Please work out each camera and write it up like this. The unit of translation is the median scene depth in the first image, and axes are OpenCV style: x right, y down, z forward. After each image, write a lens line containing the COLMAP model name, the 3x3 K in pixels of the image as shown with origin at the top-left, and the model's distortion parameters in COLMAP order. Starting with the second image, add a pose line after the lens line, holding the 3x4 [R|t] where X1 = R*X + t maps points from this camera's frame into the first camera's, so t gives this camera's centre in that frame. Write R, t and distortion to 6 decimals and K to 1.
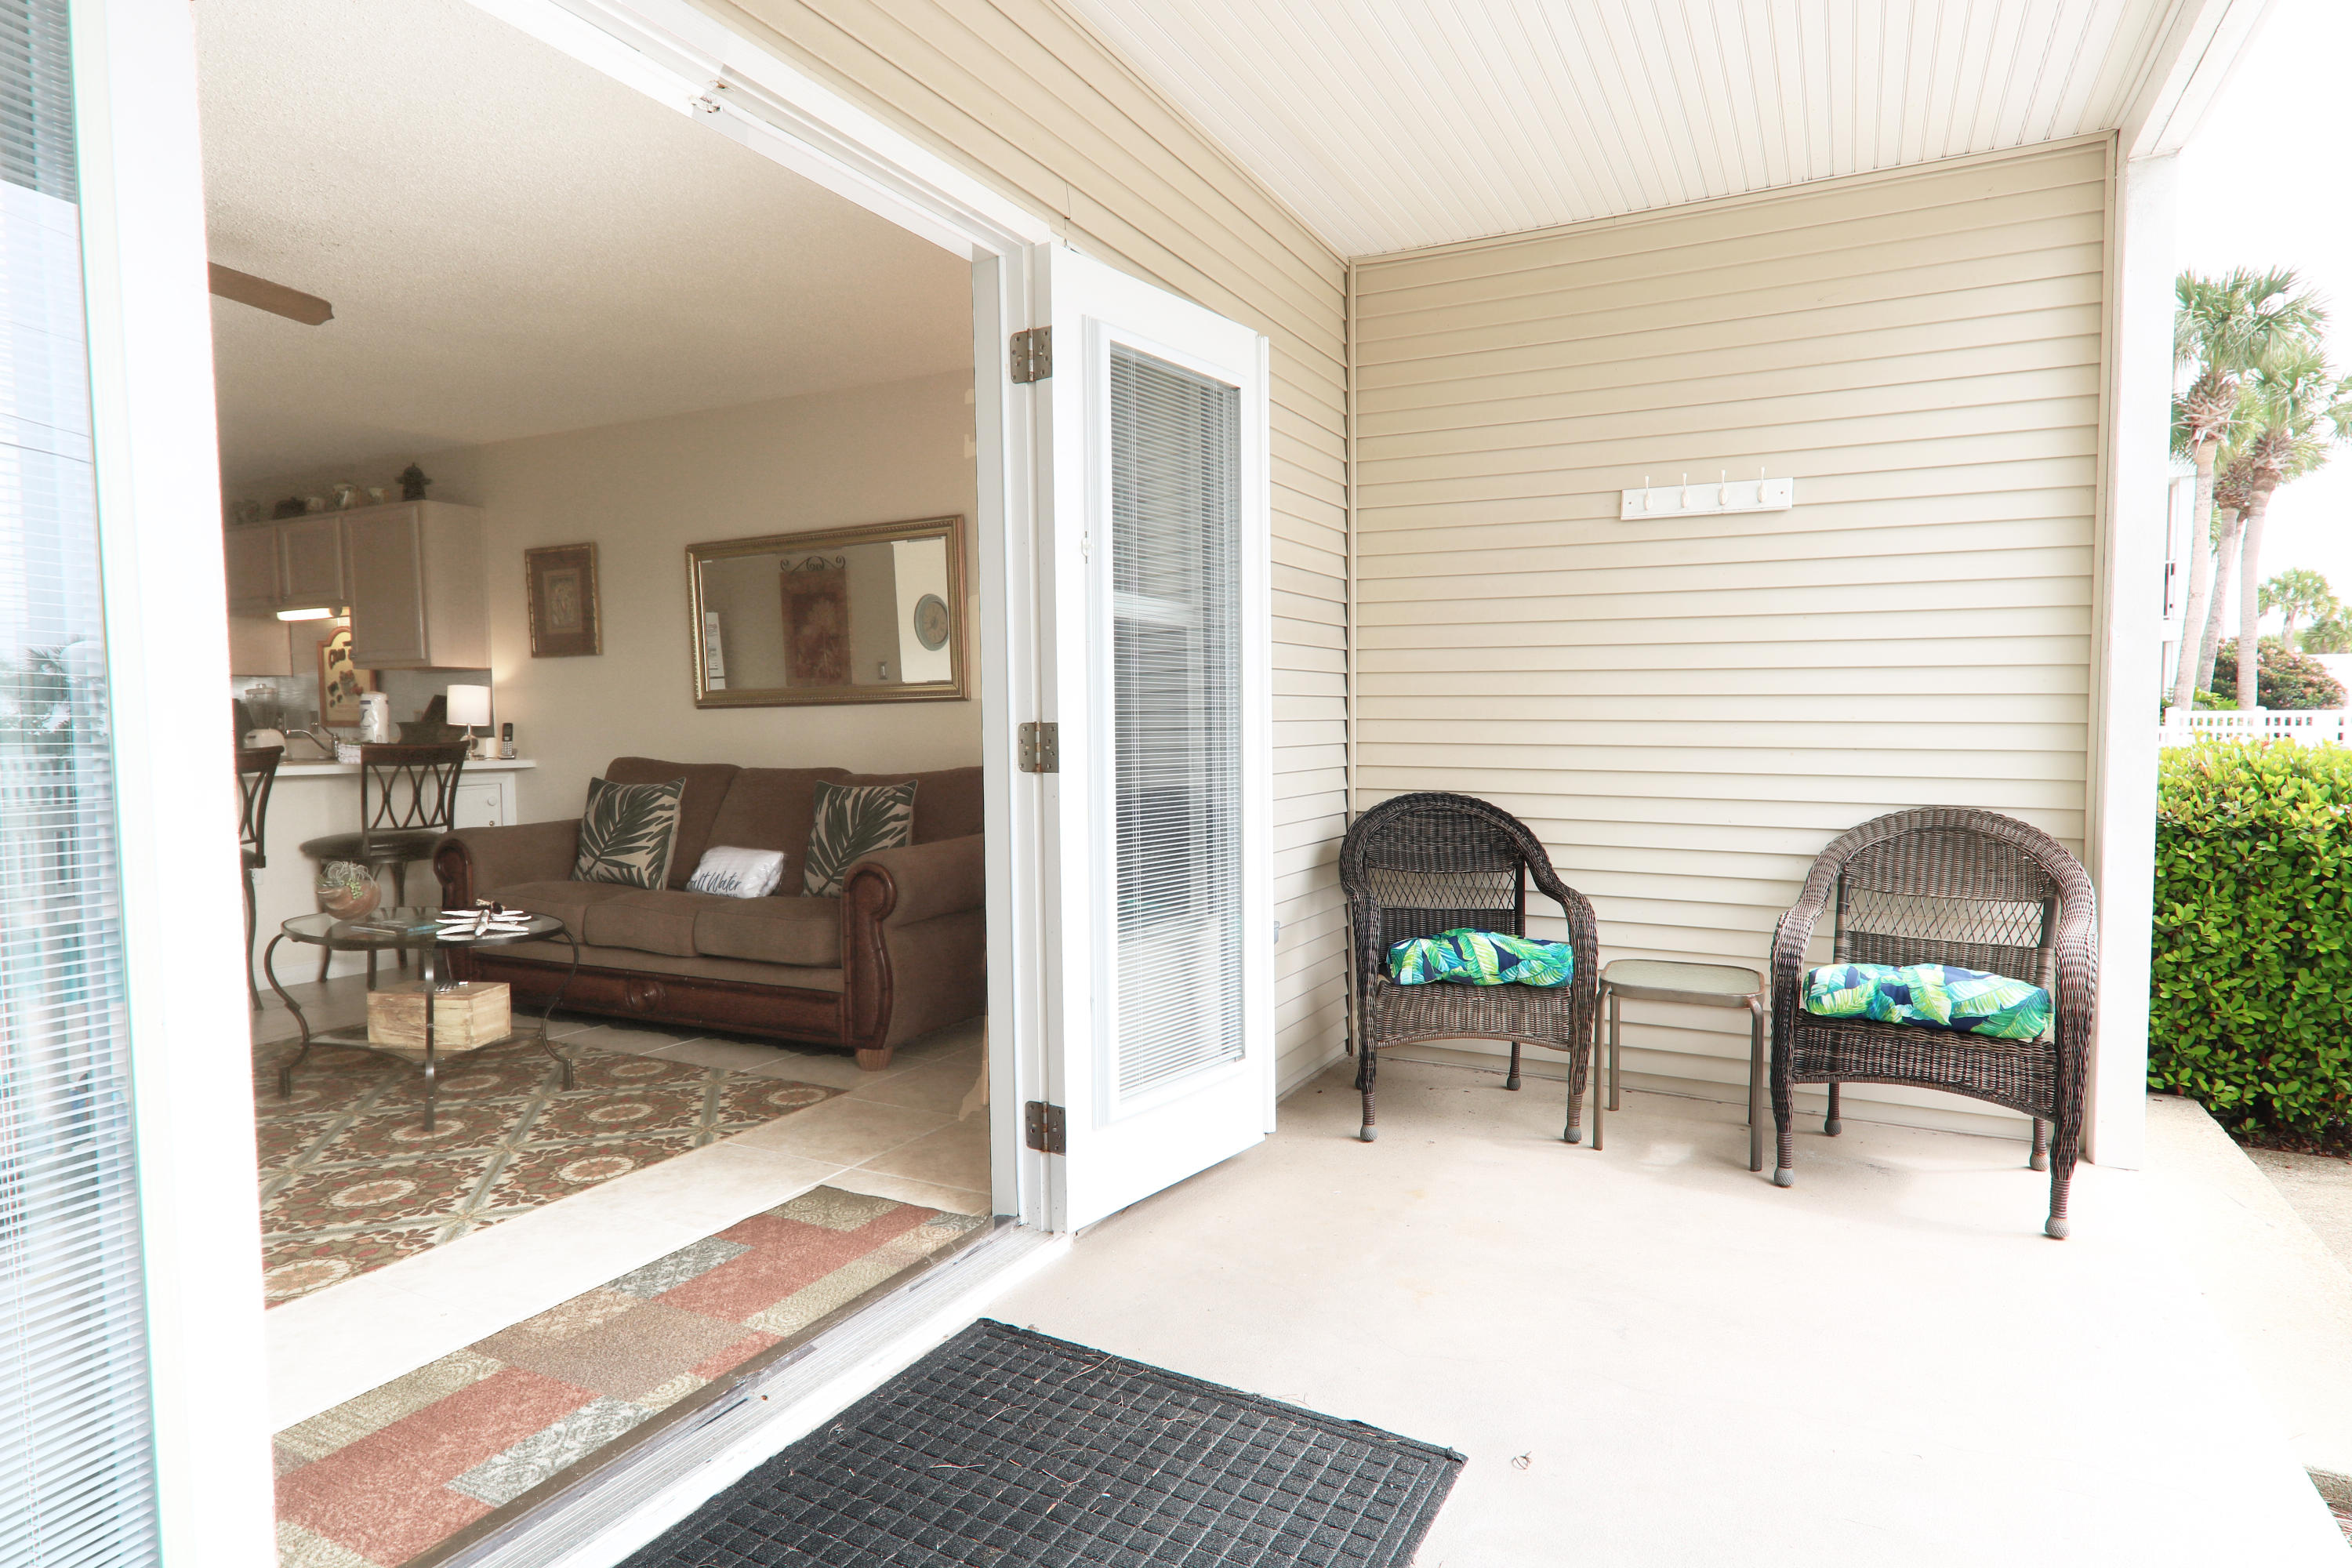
lens RADIAL K [[1335.2, 0, 1329.5], [0, 1335.2, 782.3], [0, 0, 1]] dist [0.000543, 0.000638]
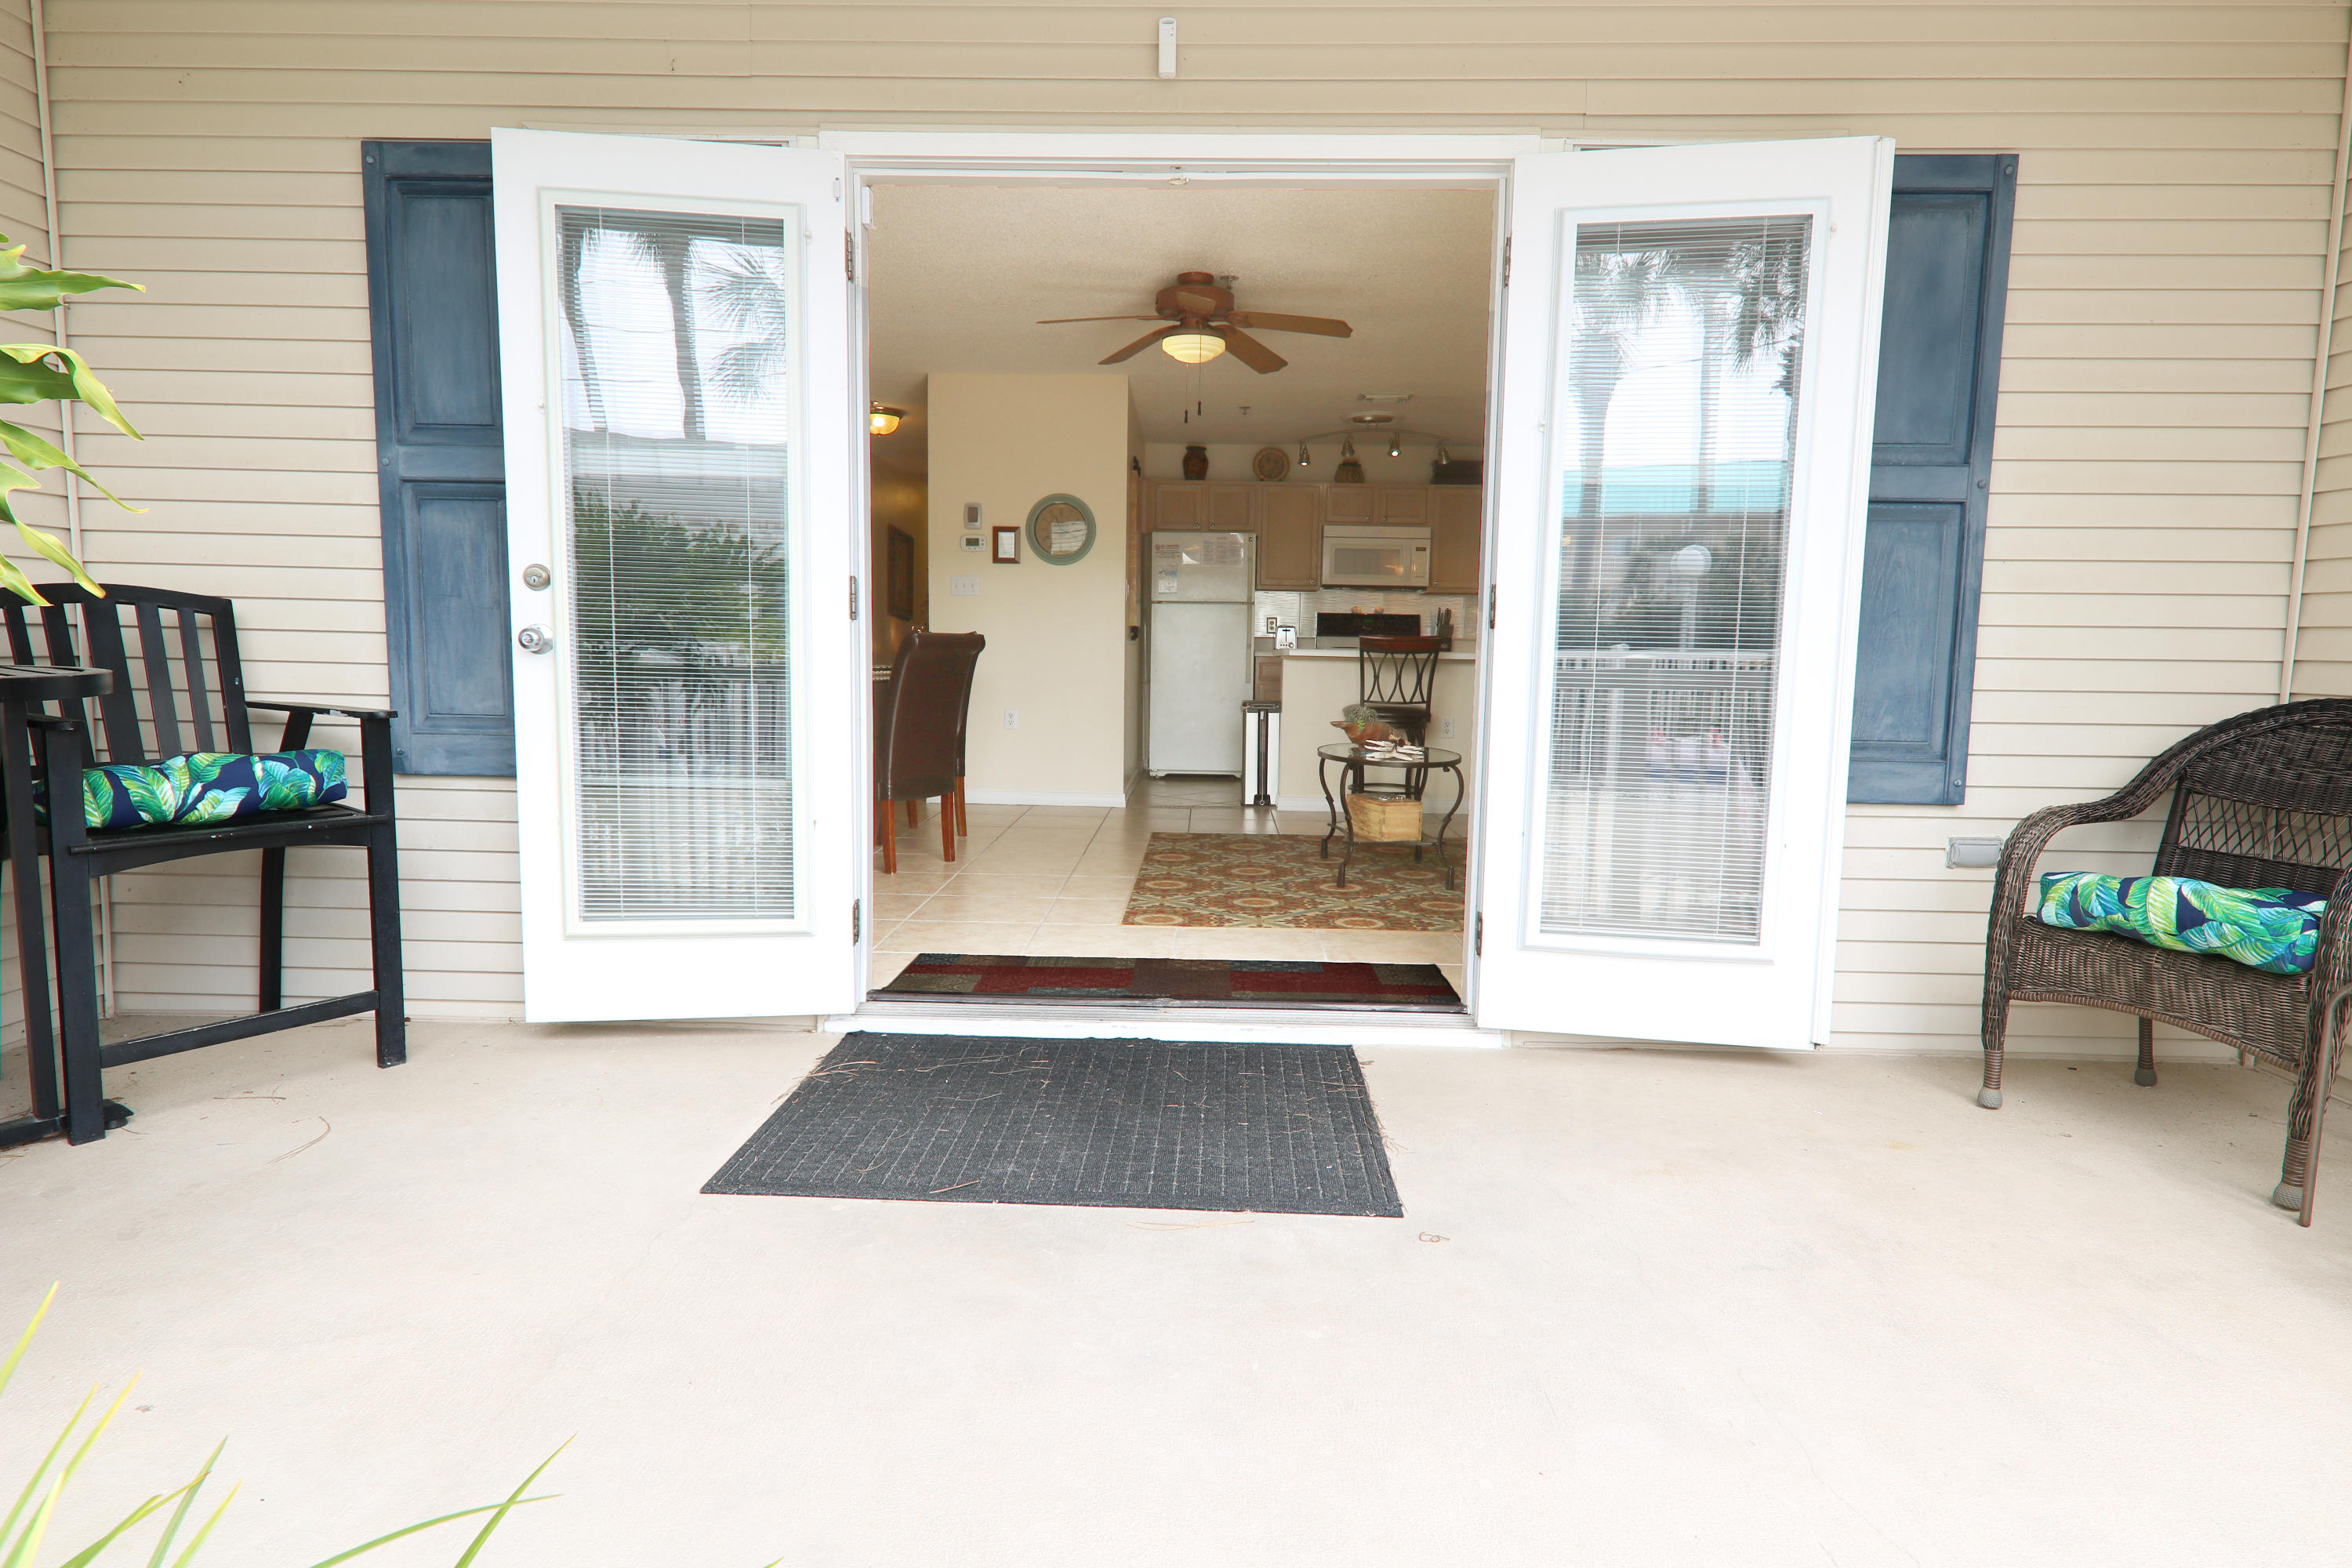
lens RADIAL K [[1297.6, 0, 1166.9], [0, 1297.6, 806.9], [0, 0, 1]] dist [0.002431, 0.001108]
pose [[0.405215, 0.106727, -0.907971, 0.556685], [-0.072616, 0.993782, 0.084406, 0.057571], [0.911333, 0.031730, 0.410445, 0.221248]]
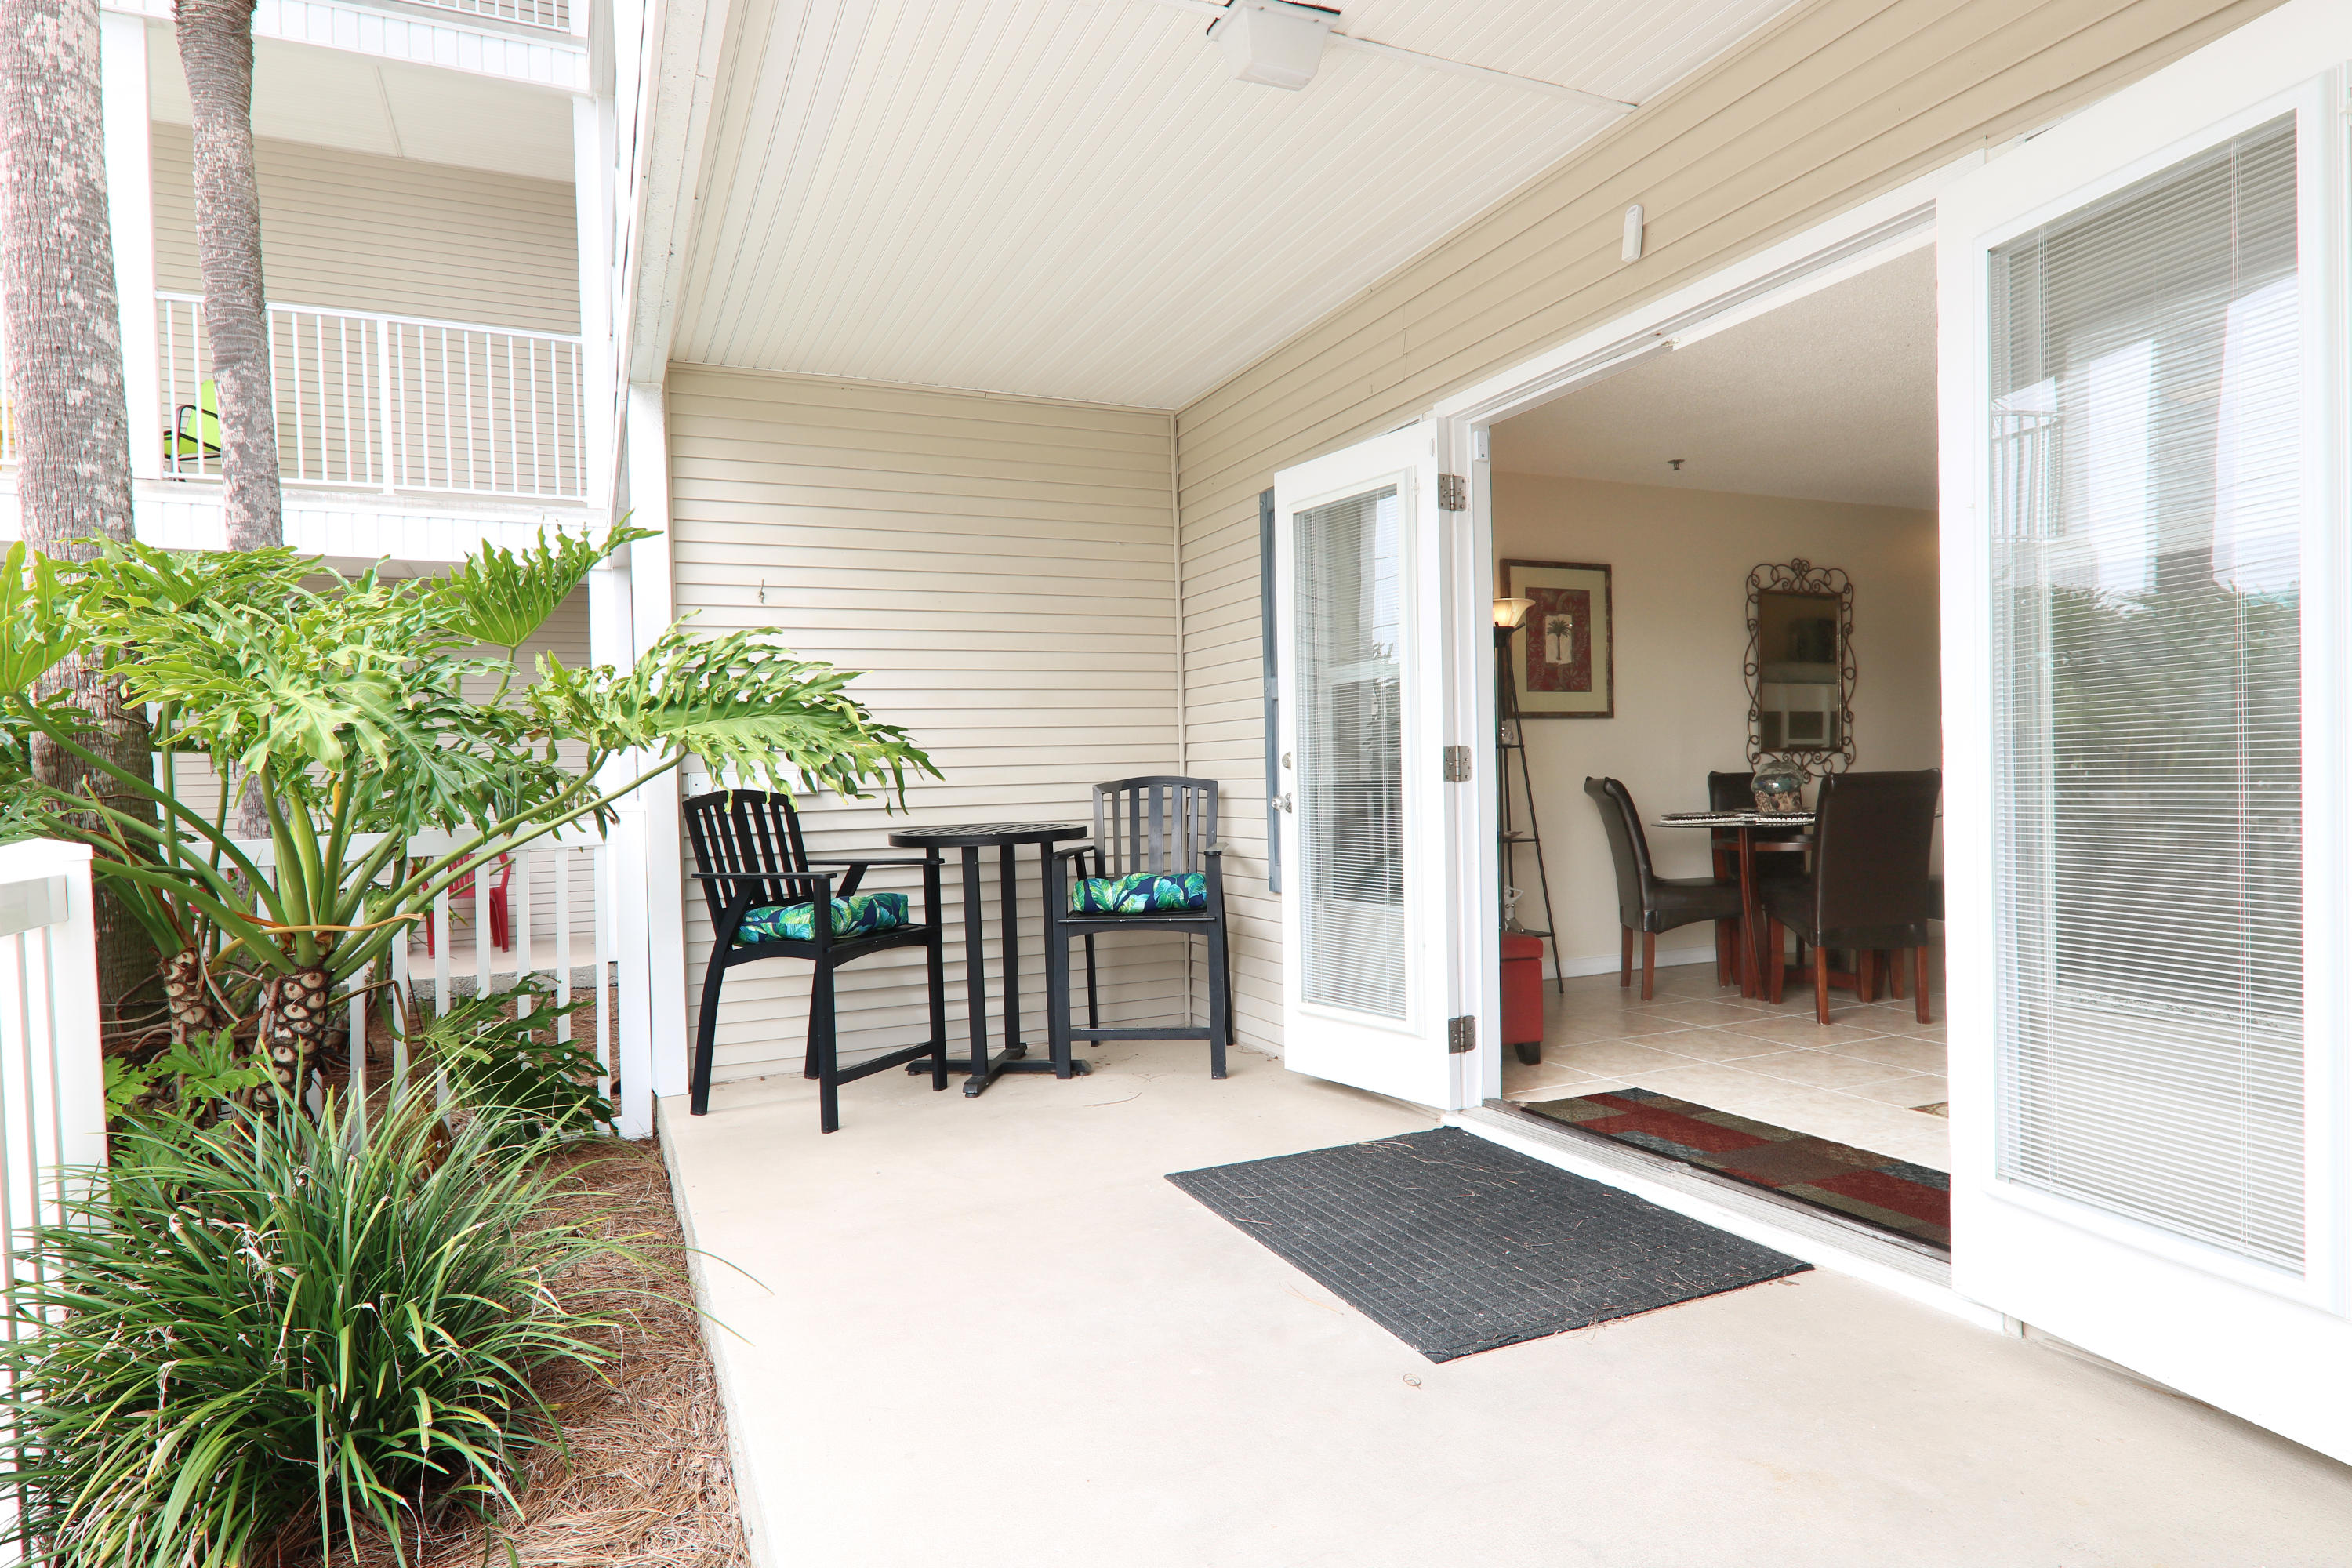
lens RADIAL K [[1297.6, 0, 1166.9], [0, 1297.6, 806.9], [0, 0, 1]] dist [0.002431, 0.001108]
pose [[-0.645818, 0.019102, -0.763252, 0.627618], [-0.031234, 0.998189, 0.051411, -0.005812], [0.762852, 0.057042, -0.644052, 0.894848]]
